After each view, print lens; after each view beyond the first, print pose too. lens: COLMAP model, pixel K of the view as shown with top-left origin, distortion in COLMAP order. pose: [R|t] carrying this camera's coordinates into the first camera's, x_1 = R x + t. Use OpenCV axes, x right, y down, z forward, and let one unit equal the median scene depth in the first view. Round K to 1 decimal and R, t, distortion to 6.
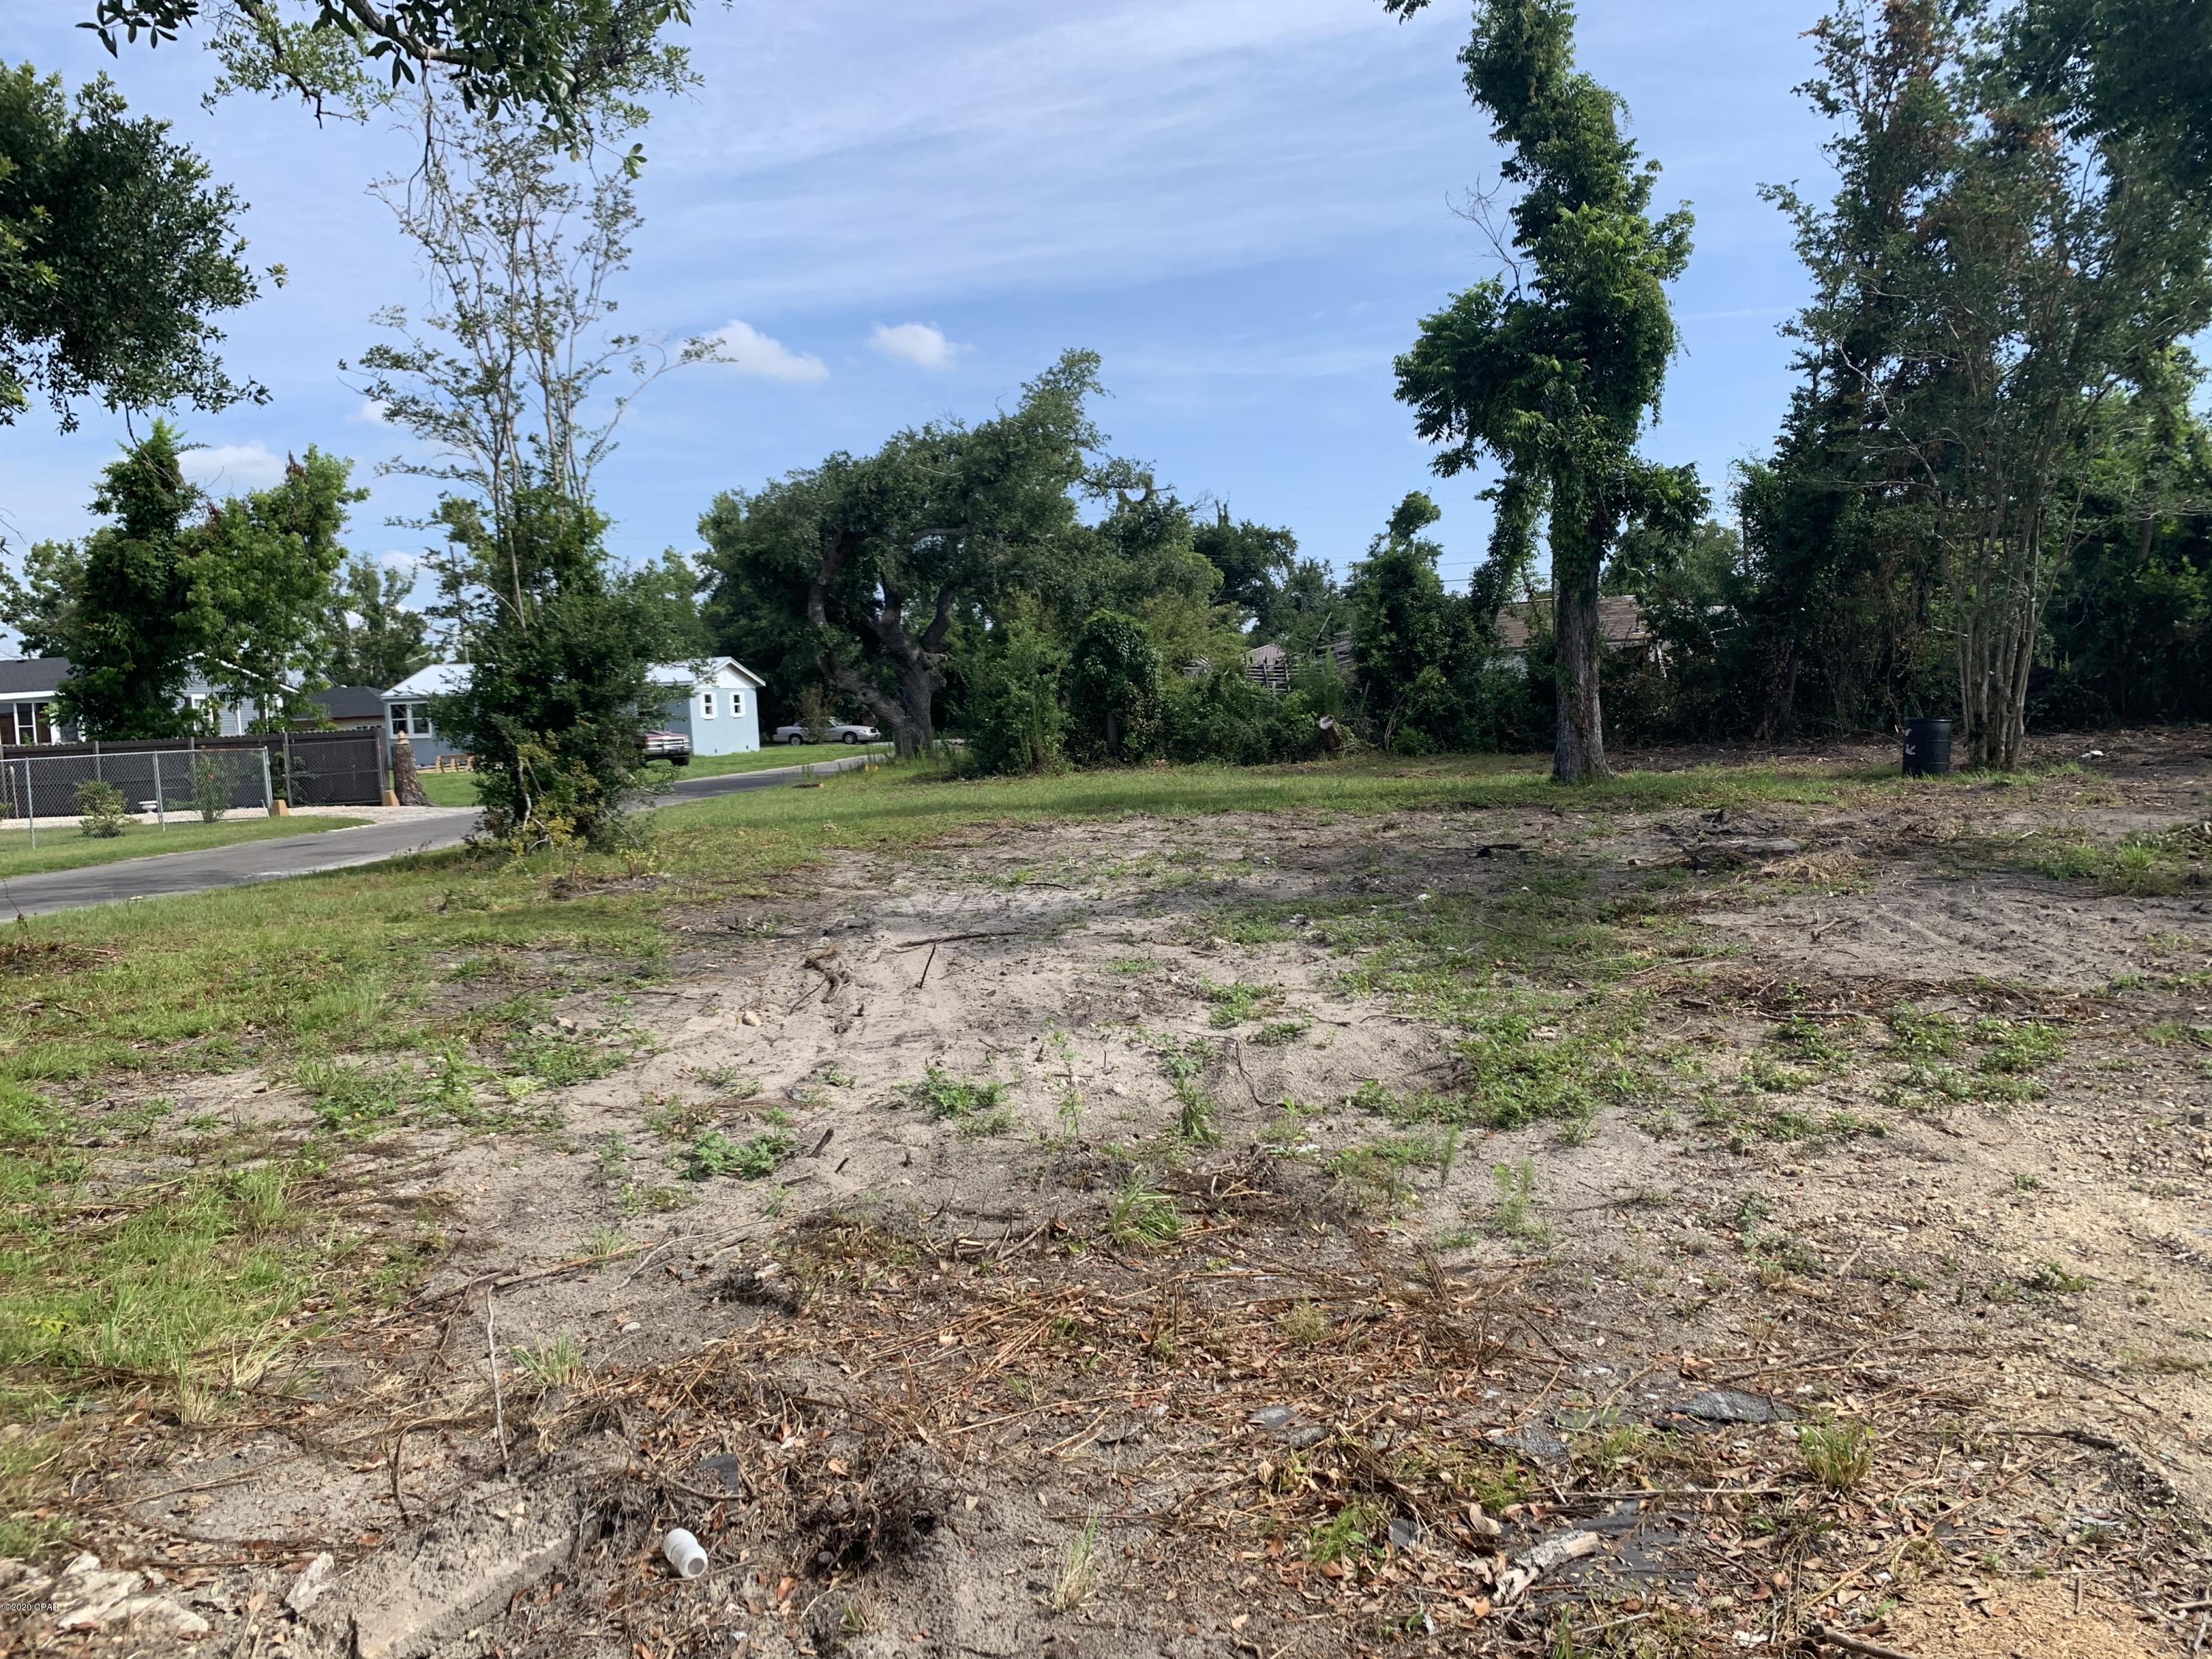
lens RADIAL K [[1682.1, 0, 1115.7], [0, 1682.1, 810.5], [0, 0, 1]] dist [0.004629, -0.005922]
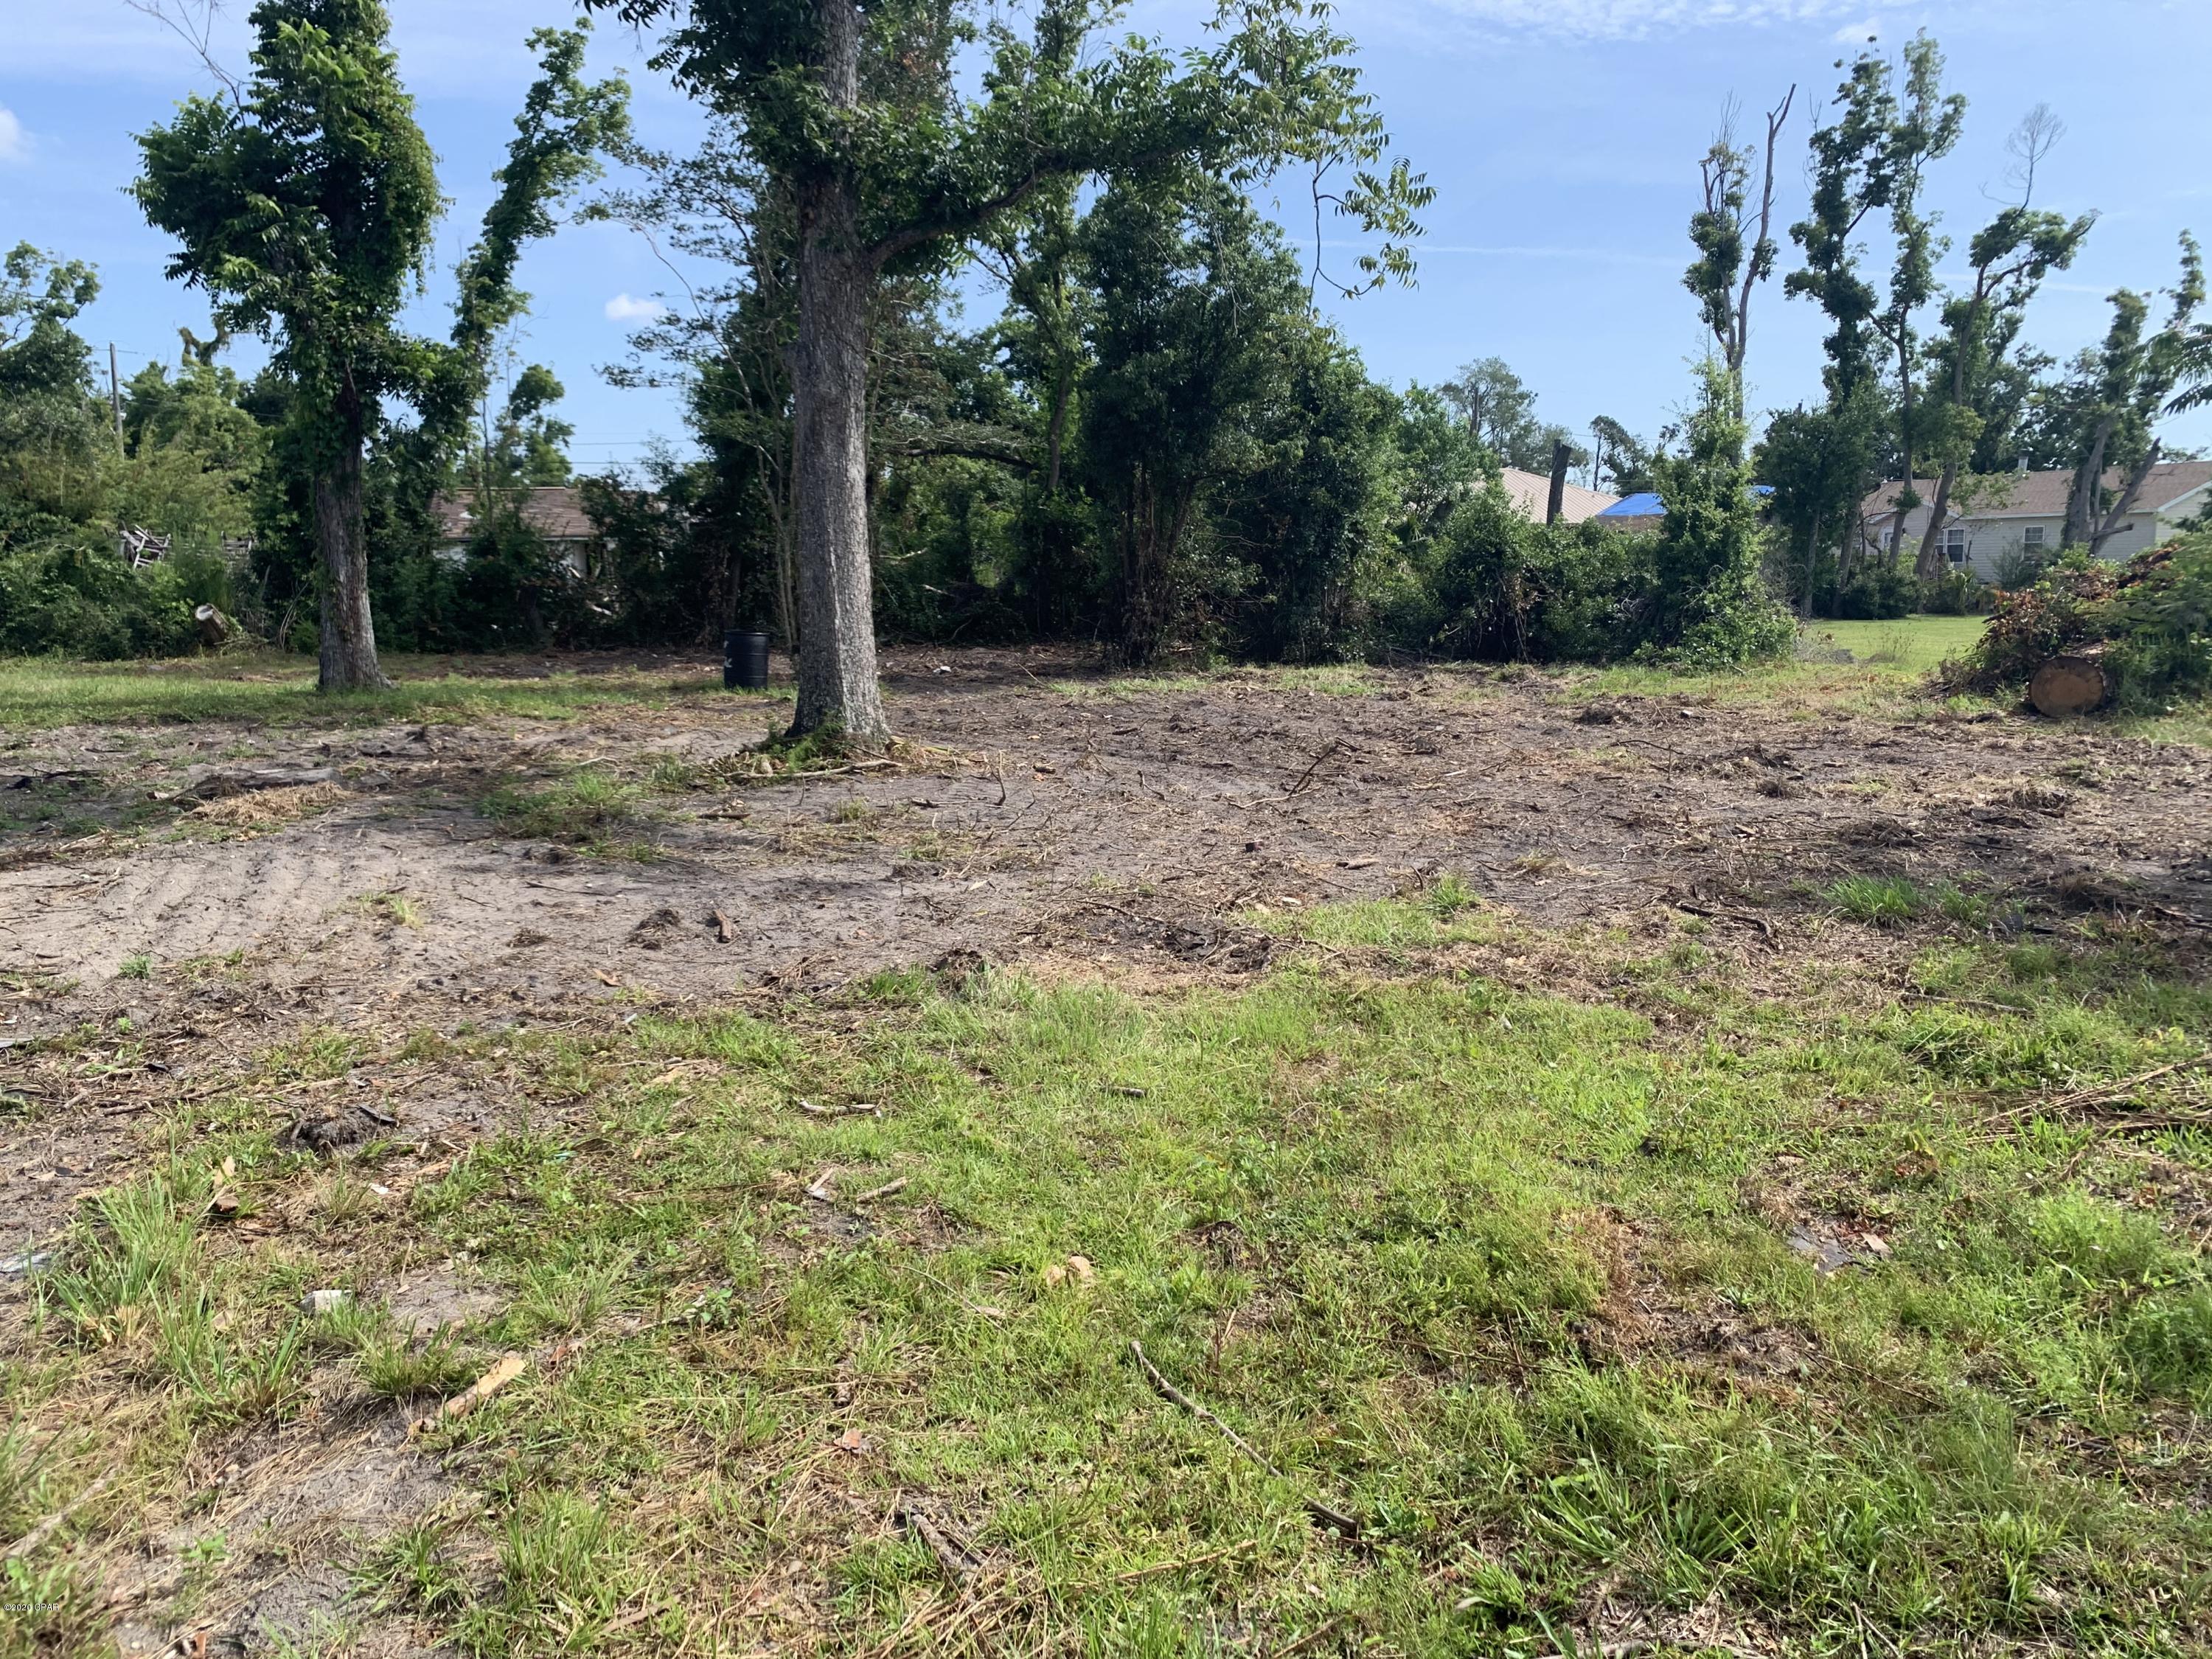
lens RADIAL K [[1679.1, 0, 1123.2], [0, 1679.1, 815.0], [0, 0, 1]] dist [0.010039, -0.004526]
pose [[0.894030, -0.021924, 0.447470, 0.383386], [-0.007581, 0.997919, 0.064040, -0.018423], [-0.447943, -0.060646, 0.892003, 0.019099]]
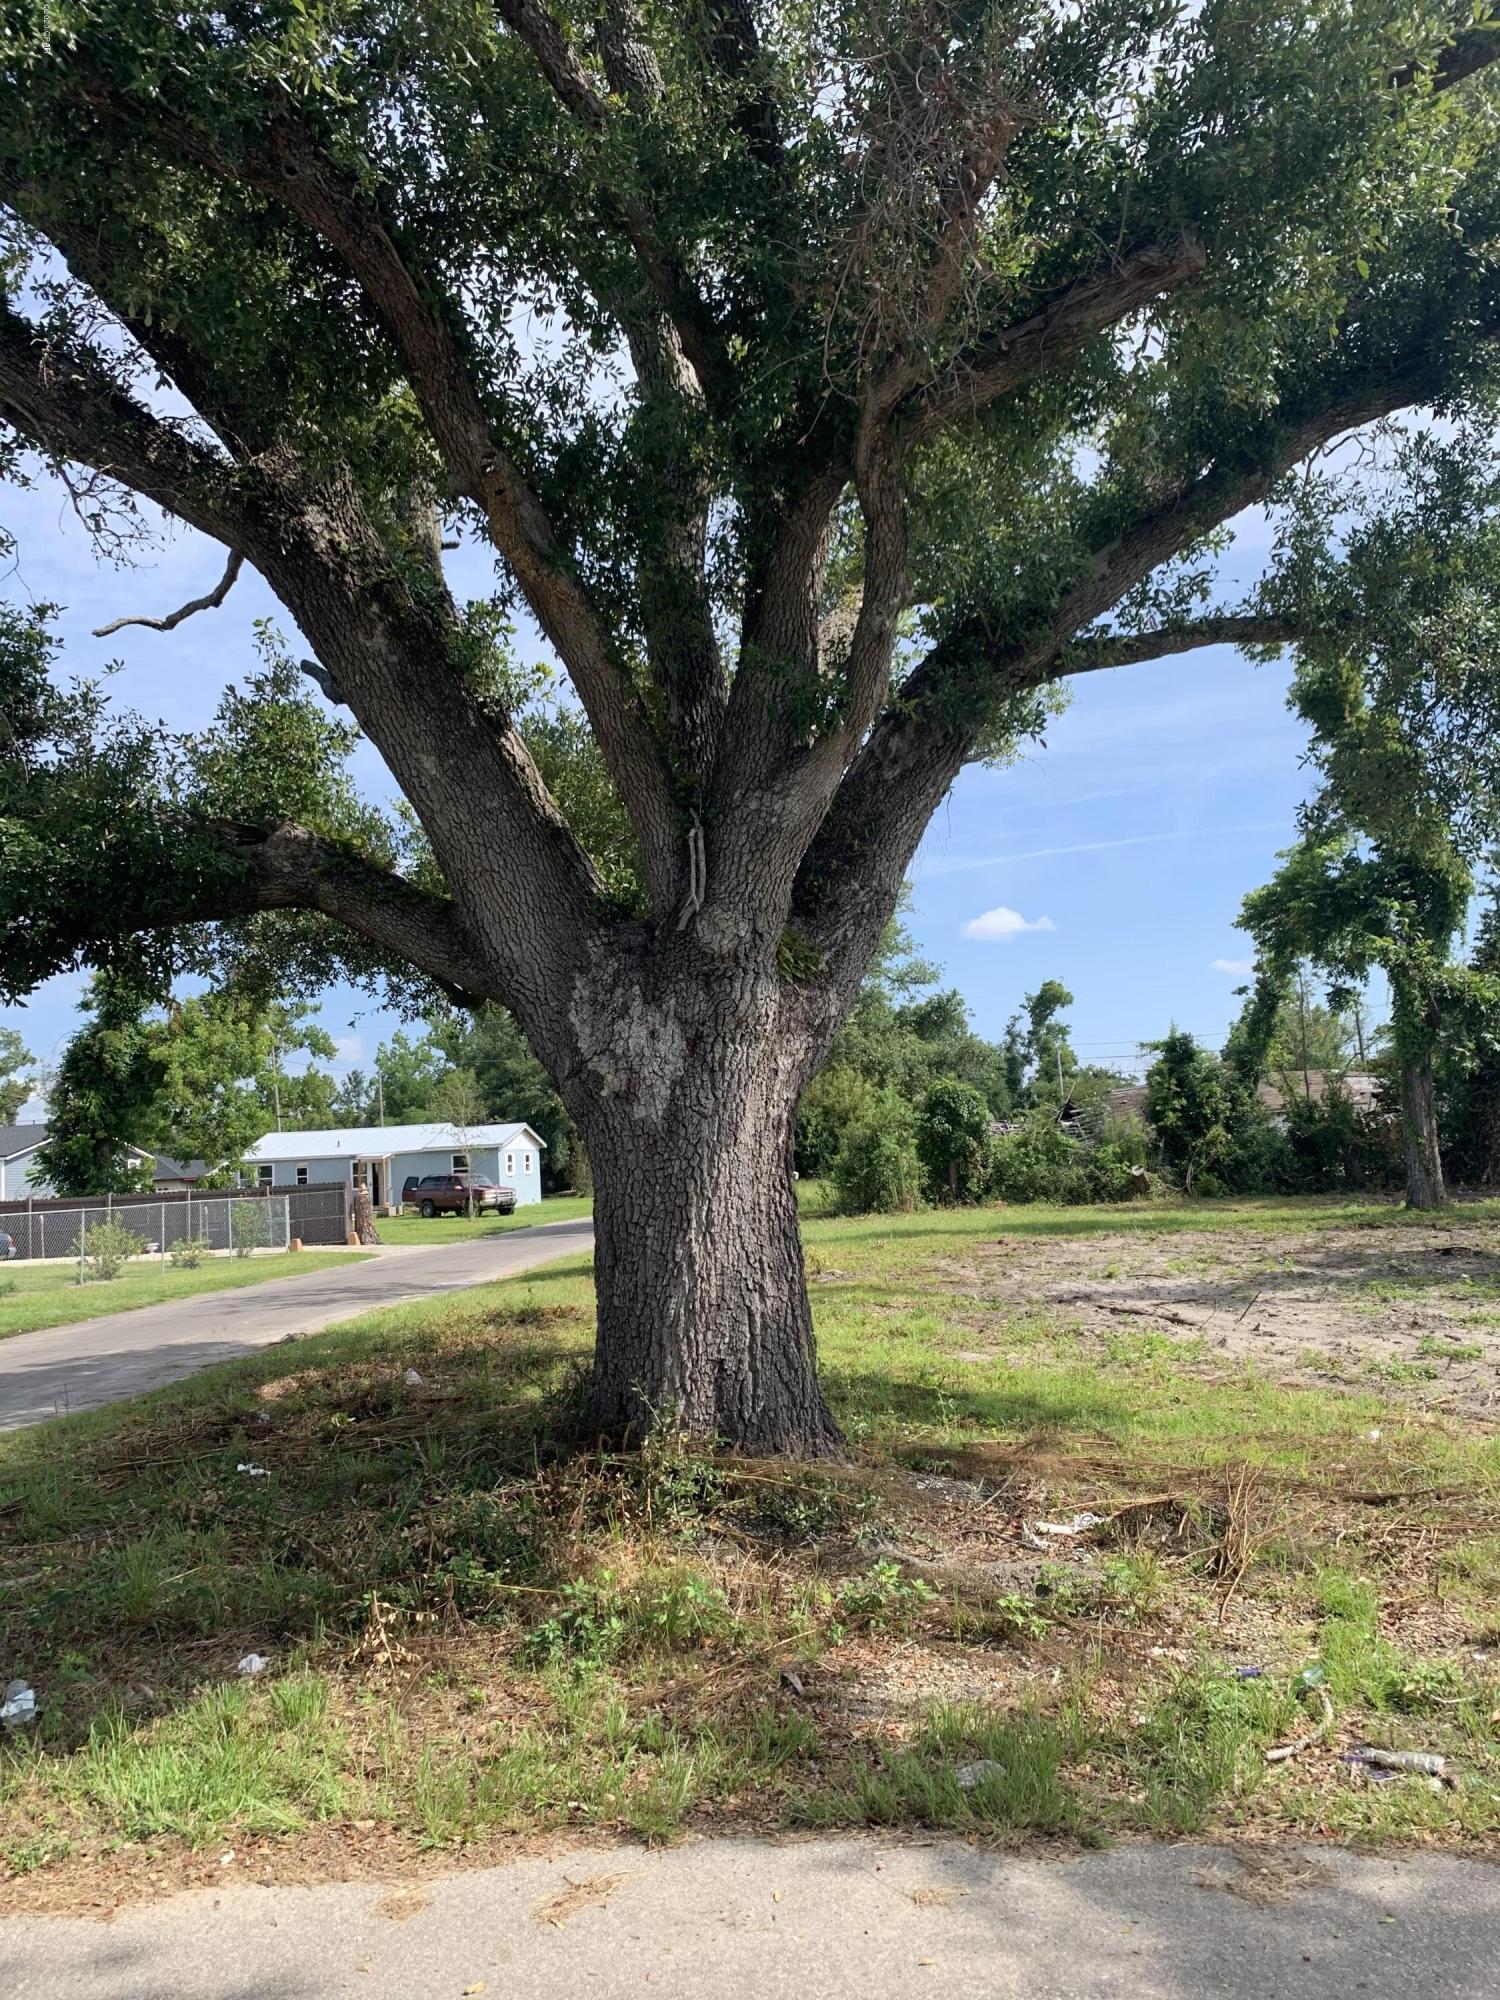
lens RADIAL K [[1491.3, 0, 715.9], [0, 1491.3, 951.4], [0, 0, 1]] dist [0.087821, -0.000869]
pose [[0.999940, -0.006116, -0.009080, -0.431296], [0.004128, 0.978808, -0.204740, 0.039498], [0.010140, 0.204691, 0.978774, -0.333871]]
